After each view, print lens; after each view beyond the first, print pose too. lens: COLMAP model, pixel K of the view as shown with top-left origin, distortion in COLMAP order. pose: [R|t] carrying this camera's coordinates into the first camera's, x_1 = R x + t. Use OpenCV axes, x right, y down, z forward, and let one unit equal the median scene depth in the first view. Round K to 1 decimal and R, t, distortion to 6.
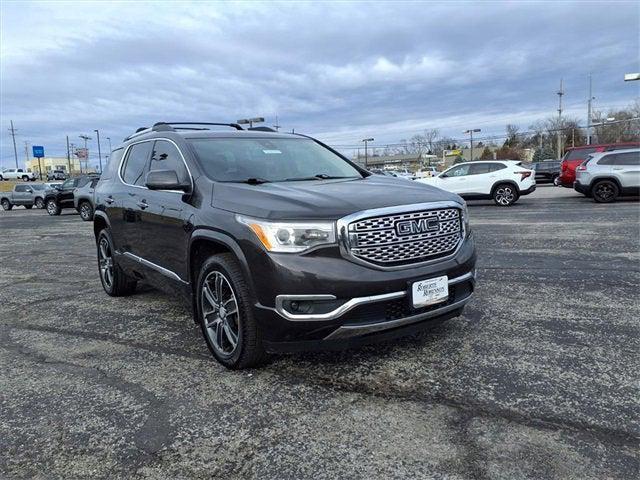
lens RADIAL K [[514.8, 0, 317.3], [0, 514.8, 223.6], [0, 0, 1]] dist [0.032295, -0.046326]
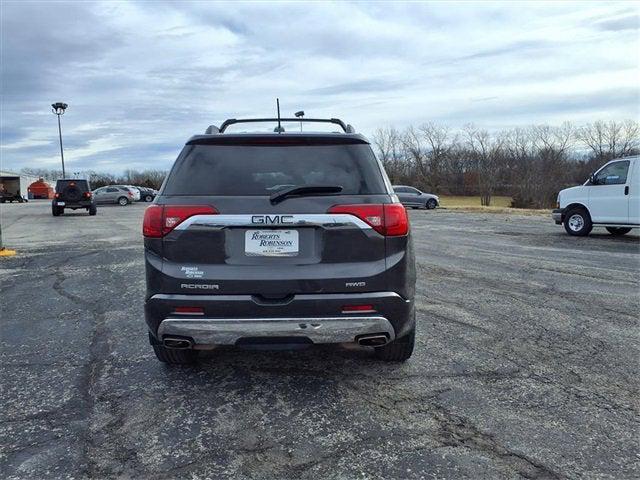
lens RADIAL K [[514.8, 0, 318.7], [0, 514.8, 216.7], [0, 0, 1]] dist [0.032295, -0.046326]
pose [[-0.804948, 0.030435, 0.592565, -0.987945], [0.105868, 0.990025, 0.092963, -0.172624], [-0.583825, 0.137564, -0.800141, 2.170577]]
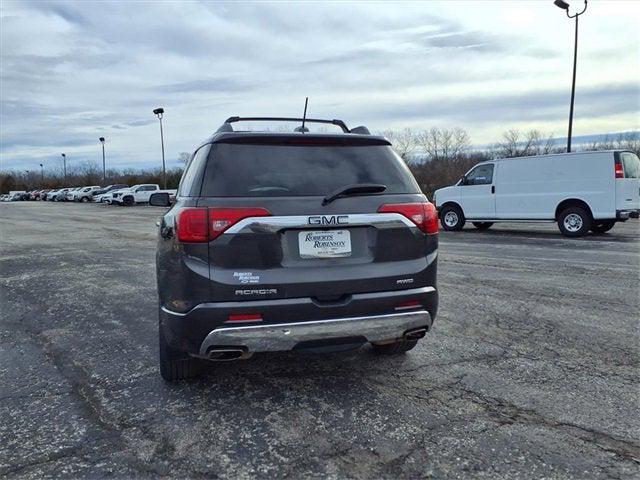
lens RADIAL K [[514.8, 0, 313.9], [0, 514.8, 215.5], [0, 0, 1]] dist [0.032295, -0.046326]
pose [[-0.934674, 0.050726, 0.351869, -0.750733], [0.097597, 0.988352, 0.116766, -0.199177], [-0.341847, 0.143479, -0.928738, 2.296429]]
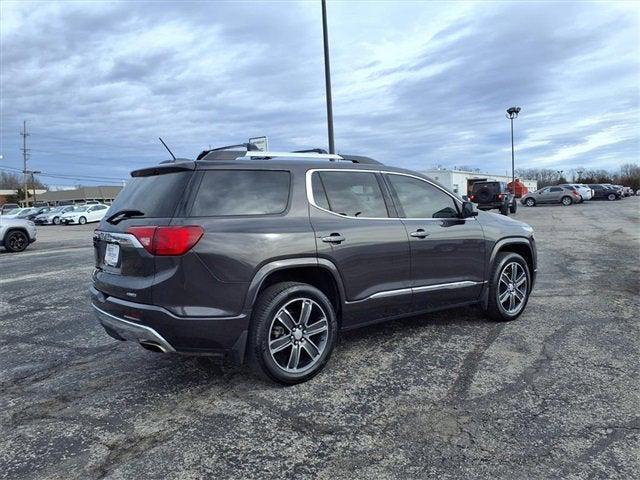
lens RADIAL K [[514.8, 0, 323.7], [0, 514.8, 237.4], [0, 0, 1]] dist [0.032295, -0.046326]
pose [[-0.049718, -0.022689, 0.998506, -1.444130], [0.122157, 0.992098, 0.028626, -0.087994], [-0.991265, 0.123398, -0.046554, 1.319139]]
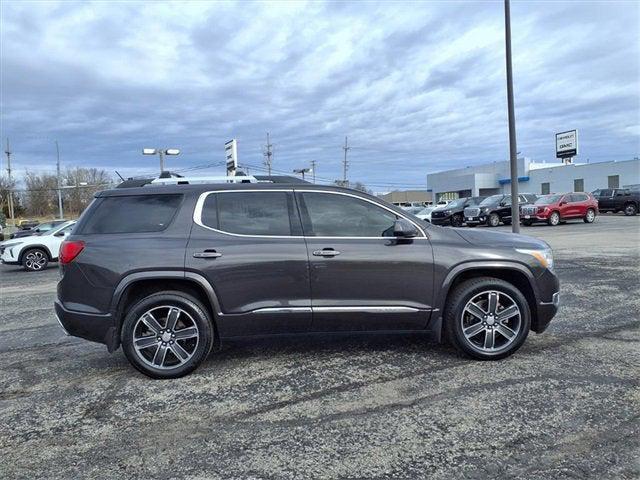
lens RADIAL K [[514.8, 0, 319.8], [0, 514.8, 245.2], [0, 0, 1]] dist [0.032295, -0.046326]
pose [[0.519647, -0.025341, 0.854005, -1.272881], [0.090666, 0.995552, -0.025628, -0.028501], [-0.849557, 0.090746, 0.519632, 0.516279]]
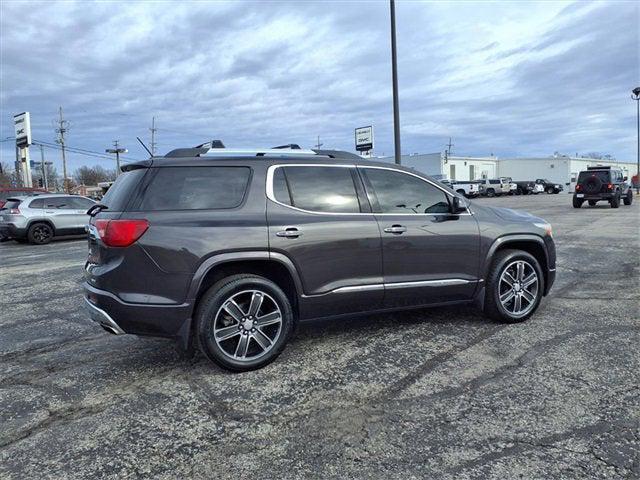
lens RADIAL K [[514.8, 0, 324.6], [0, 514.8, 241.9], [0, 0, 1]] dist [0.032295, -0.046326]
pose [[0.161241, -0.049776, 0.985659, -1.442970], [0.109381, 0.993476, 0.032277, -0.064194], [-0.980835, 0.102608, 0.165634, 1.033726]]
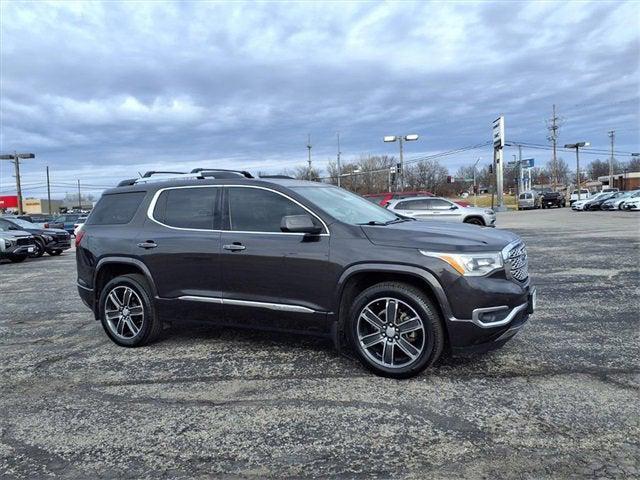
lens RADIAL K [[514.8, 0, 316.2], [0, 514.8, 237.0], [0, 0, 1]] dist [0.032295, -0.046326]
pose [[0.891393, -0.020307, 0.452776, -0.695629], [0.045764, 0.997923, -0.045339, -0.002482], [-0.450915, 0.061135, 0.890471, -0.001264]]
